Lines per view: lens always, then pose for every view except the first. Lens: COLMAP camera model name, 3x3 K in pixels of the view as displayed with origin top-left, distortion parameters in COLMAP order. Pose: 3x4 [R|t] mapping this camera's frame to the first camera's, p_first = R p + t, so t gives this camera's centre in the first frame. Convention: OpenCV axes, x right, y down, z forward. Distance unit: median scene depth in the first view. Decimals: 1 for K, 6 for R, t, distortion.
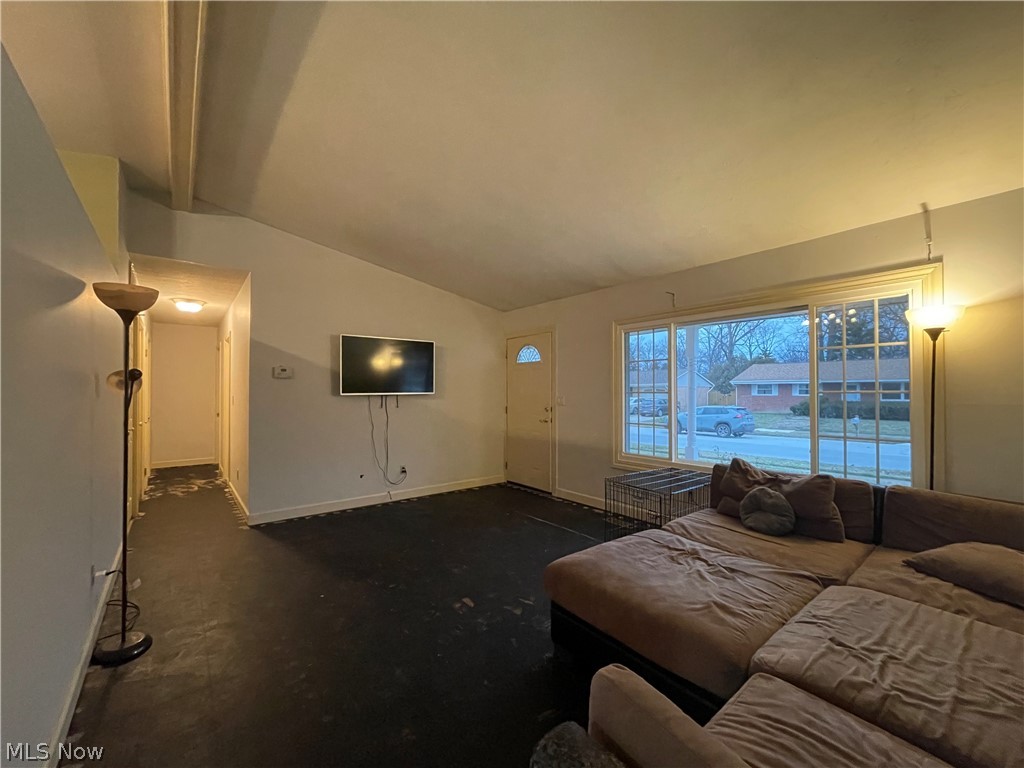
lens RADIAL K [[414.5, 0, 511.9], [0, 414.5, 388.5], [0, 0, 1]] dist [-0.001125, -0.001039]
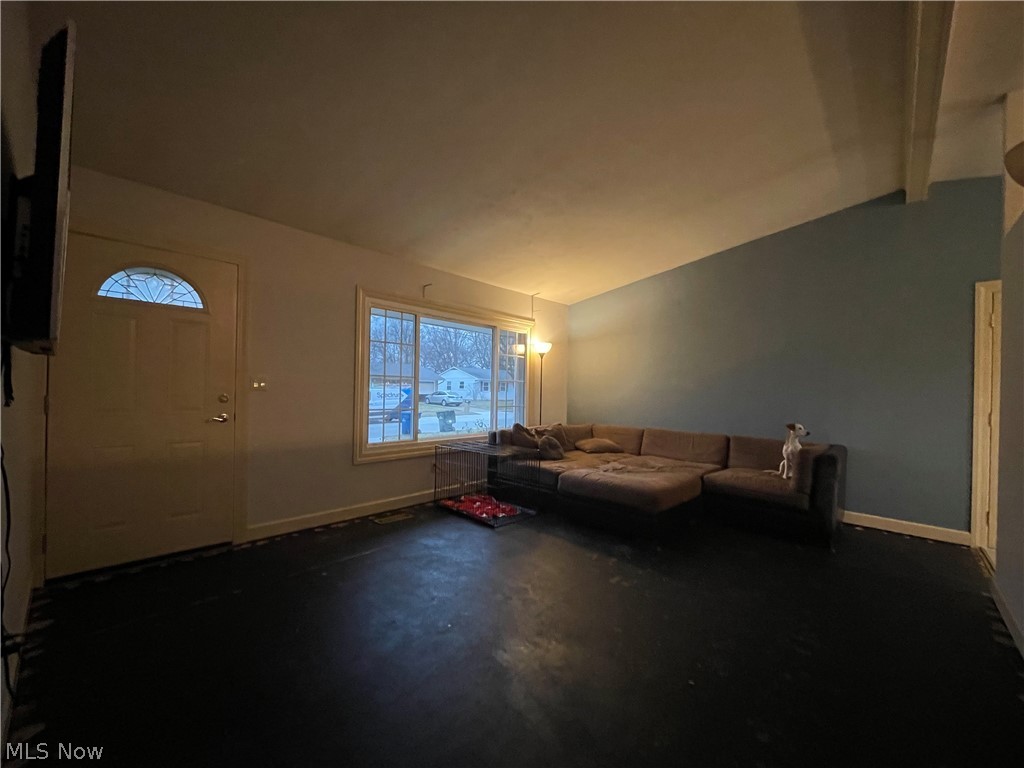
lens RADIAL K [[414.5, 0, 511.1], [0, 414.5, 386.0], [0, 0, 1]] dist [-0.001125, -0.001039]
pose [[-0.151243, -0.003104, 0.988492, -0.646260], [-0.036296, 0.999338, -0.002416, 0.024094], [-0.987830, -0.036244, -0.151255, 0.847753]]
